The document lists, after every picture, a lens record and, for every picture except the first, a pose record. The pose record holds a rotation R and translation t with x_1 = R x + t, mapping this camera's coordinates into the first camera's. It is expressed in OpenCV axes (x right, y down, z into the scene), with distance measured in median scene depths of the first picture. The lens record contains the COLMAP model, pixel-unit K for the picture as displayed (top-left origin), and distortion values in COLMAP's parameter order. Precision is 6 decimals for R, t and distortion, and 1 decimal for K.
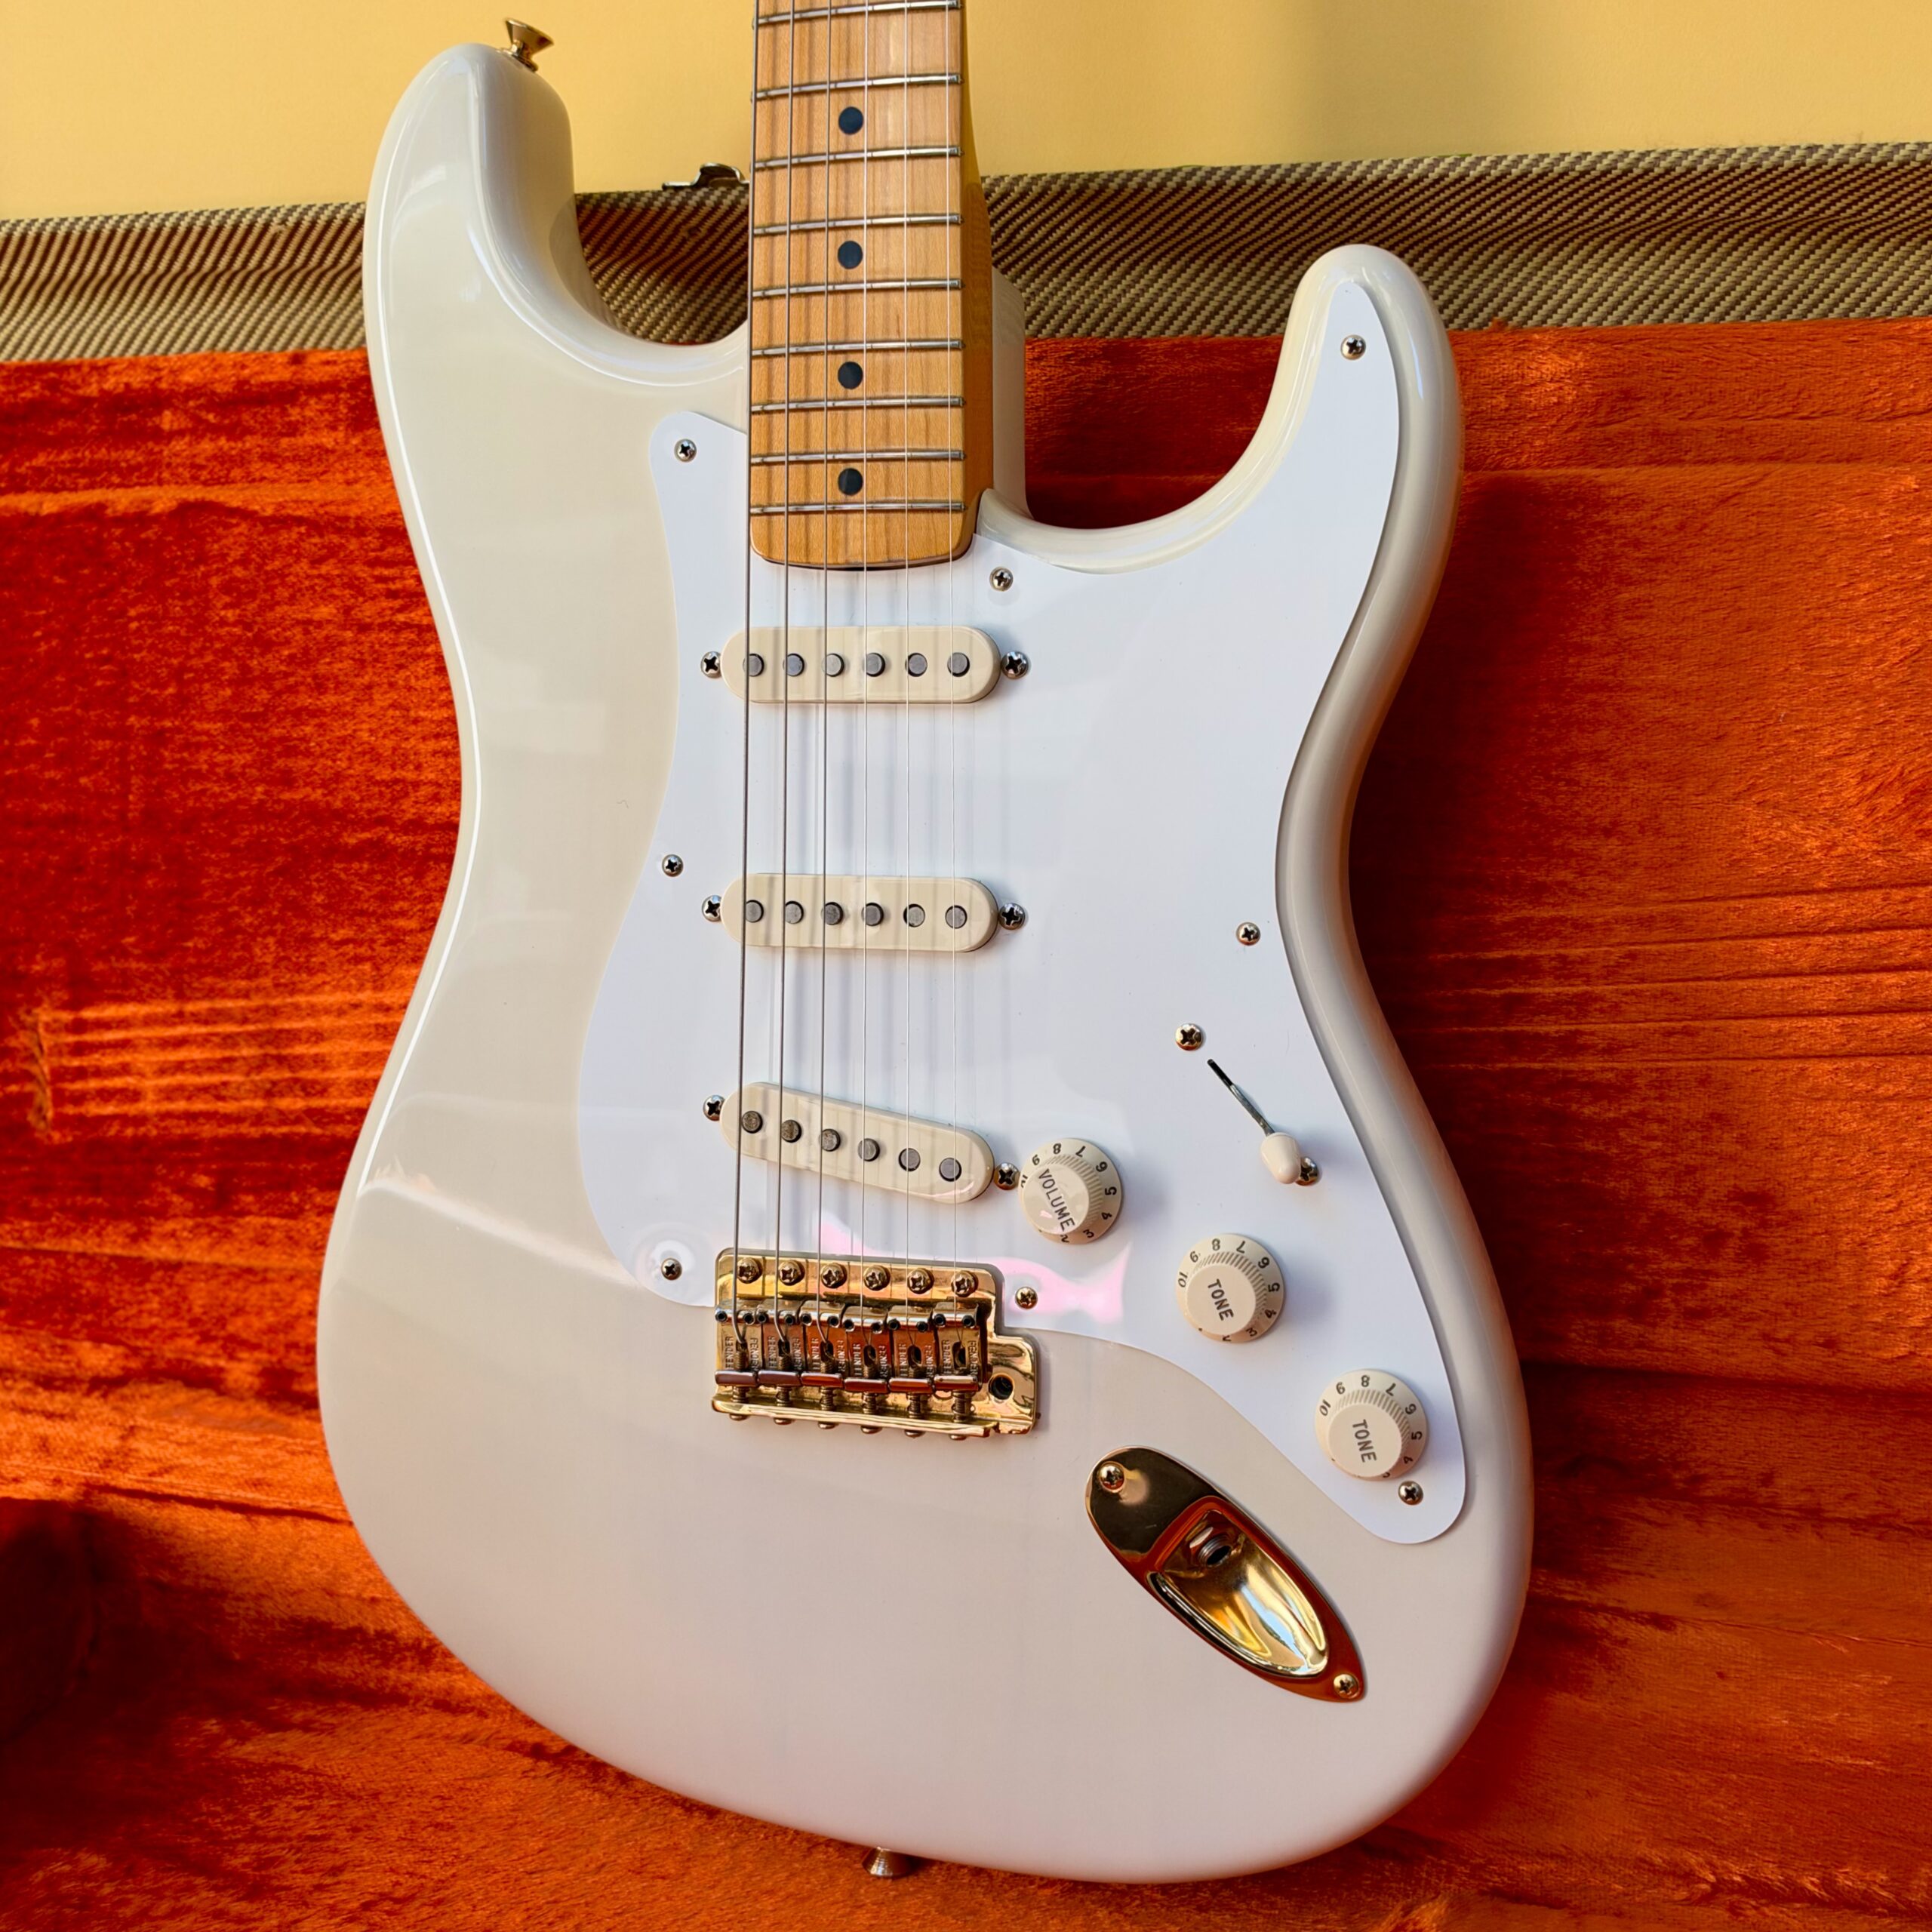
lens RADIAL K [[2093.9, 0, 1049.0], [0, 2093.9, 957.7], [0, 0, 1]] dist [0.132252, -0.328286]
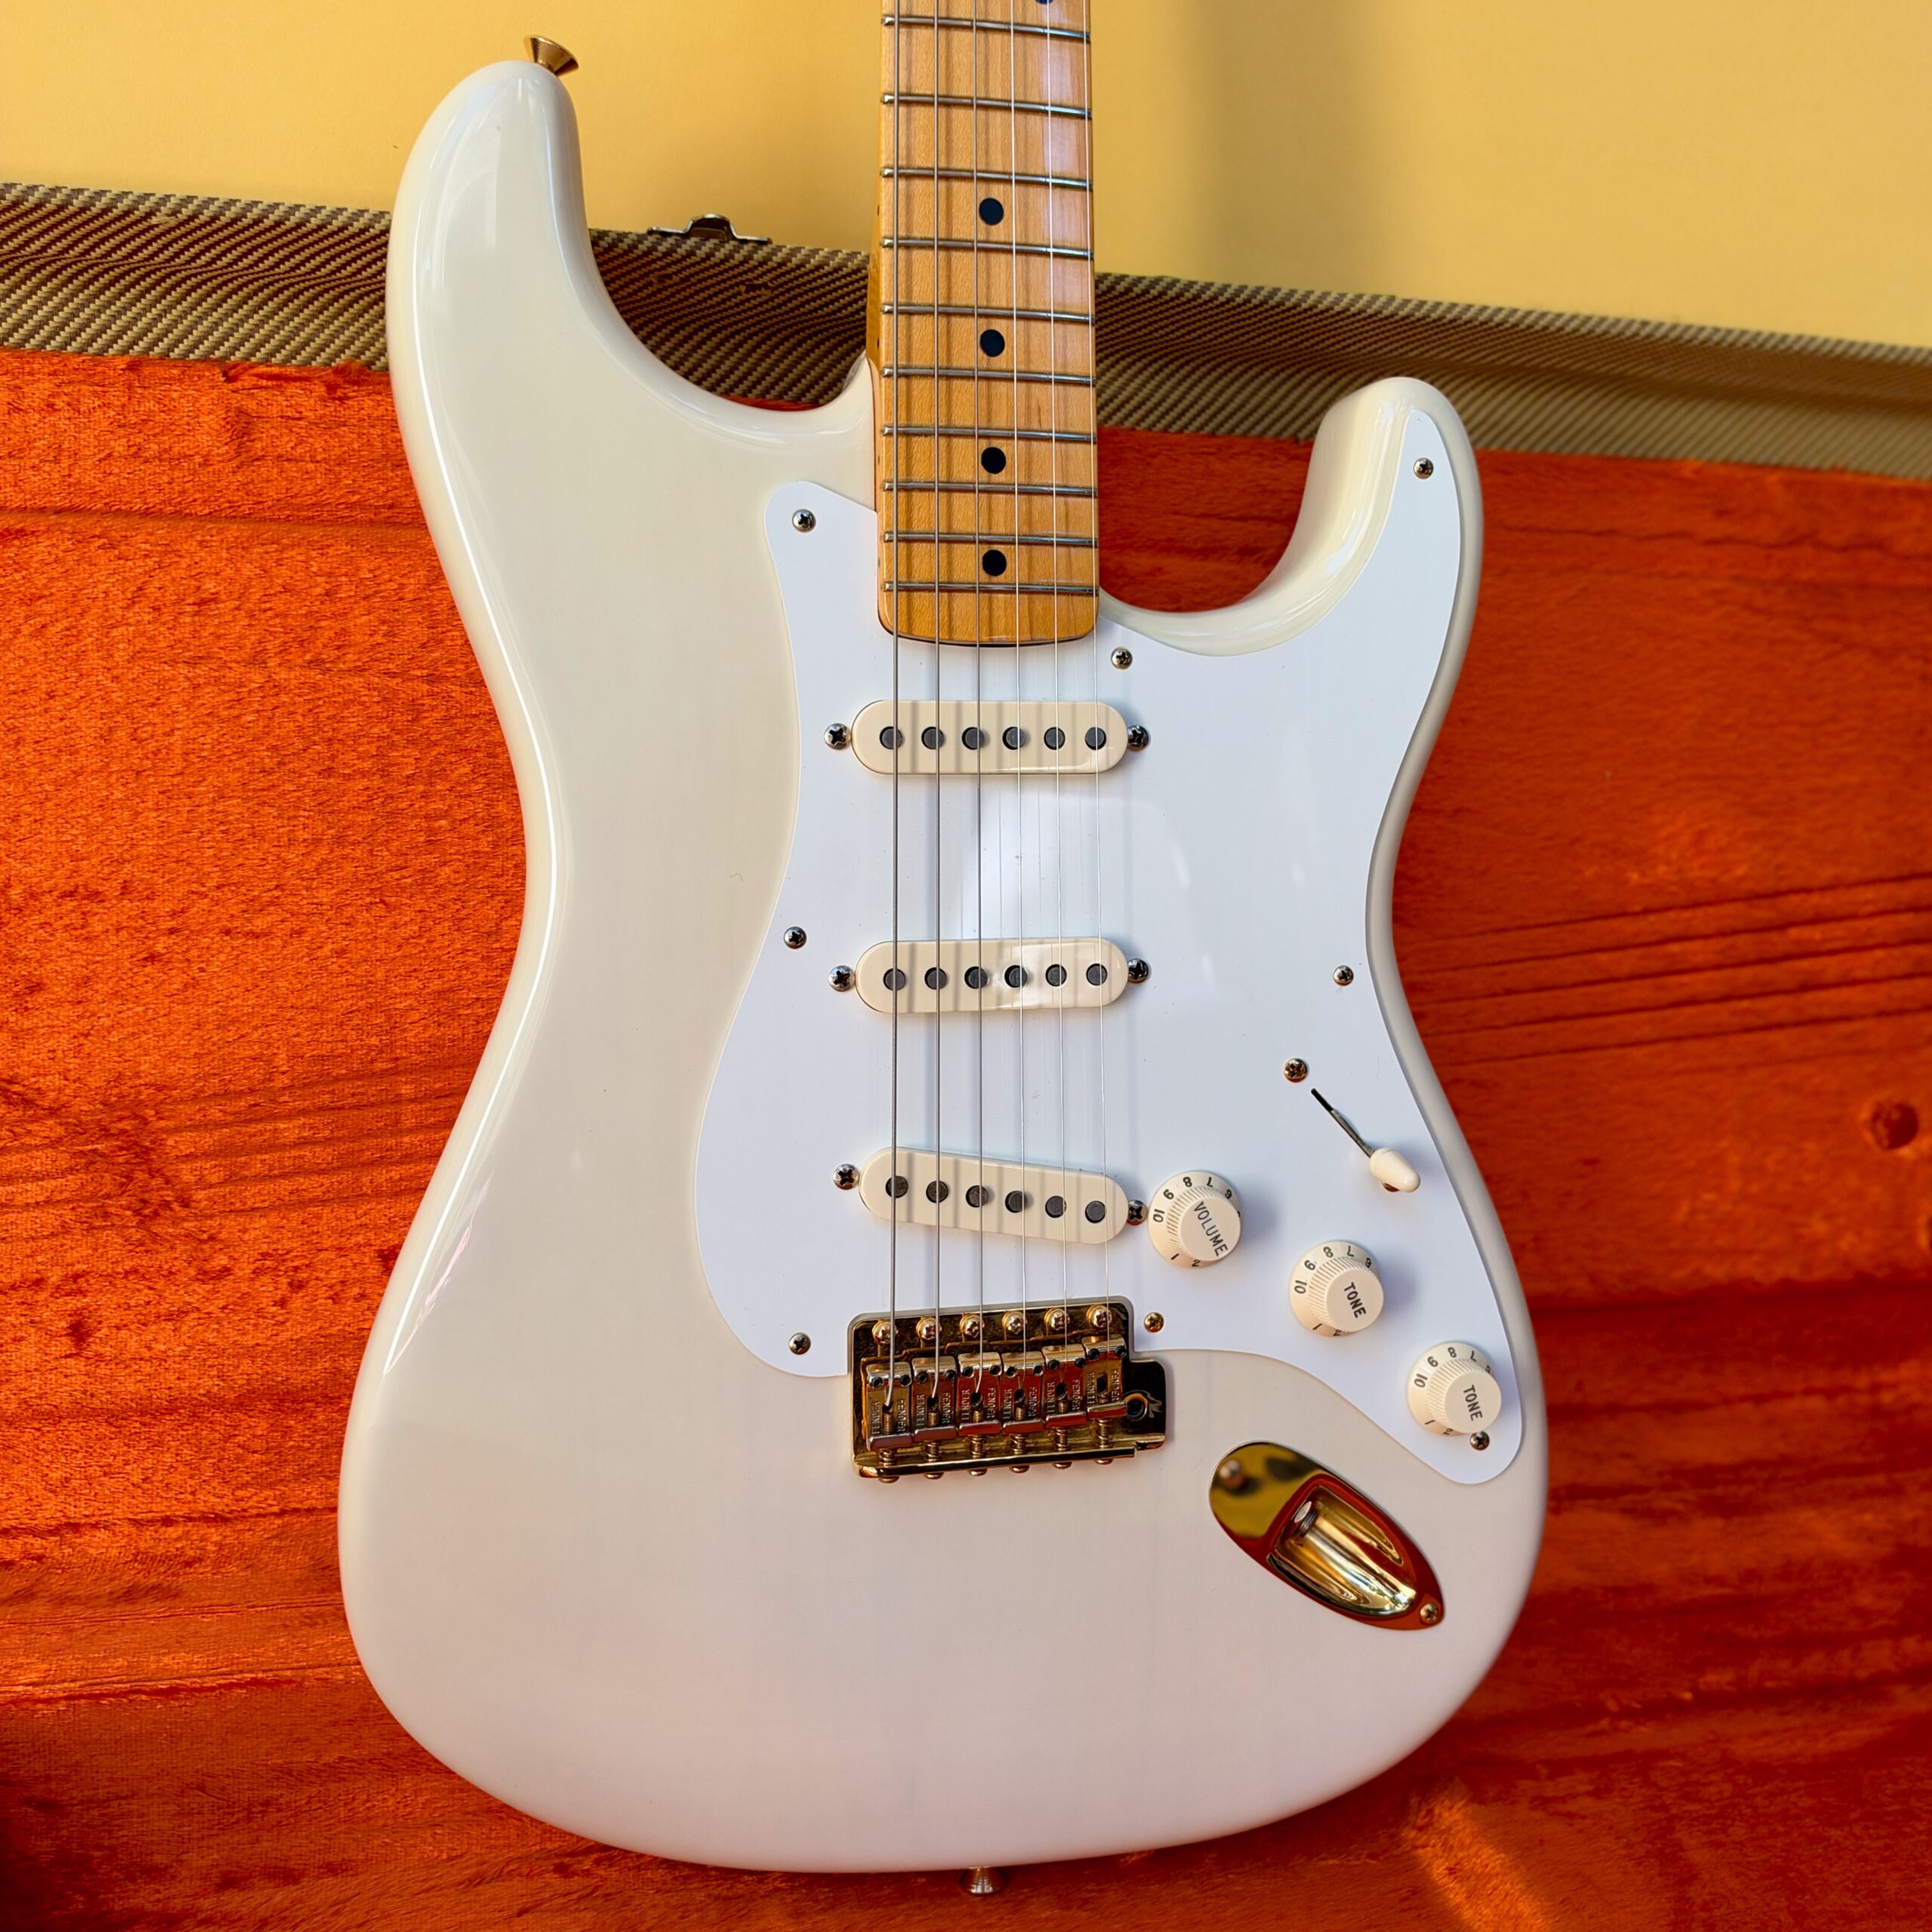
lens RADIAL K [[2002.8, 0, 1009.9], [0, 2002.8, 971.4], [0, 0, 1]] dist [0.146883, -0.338118]
pose [[0.875177, -0.056978, 0.480436, -0.550945], [0.049189, 0.998374, 0.028801, -0.050905], [-0.481296, -0.001574, 0.876557, 0.122992]]
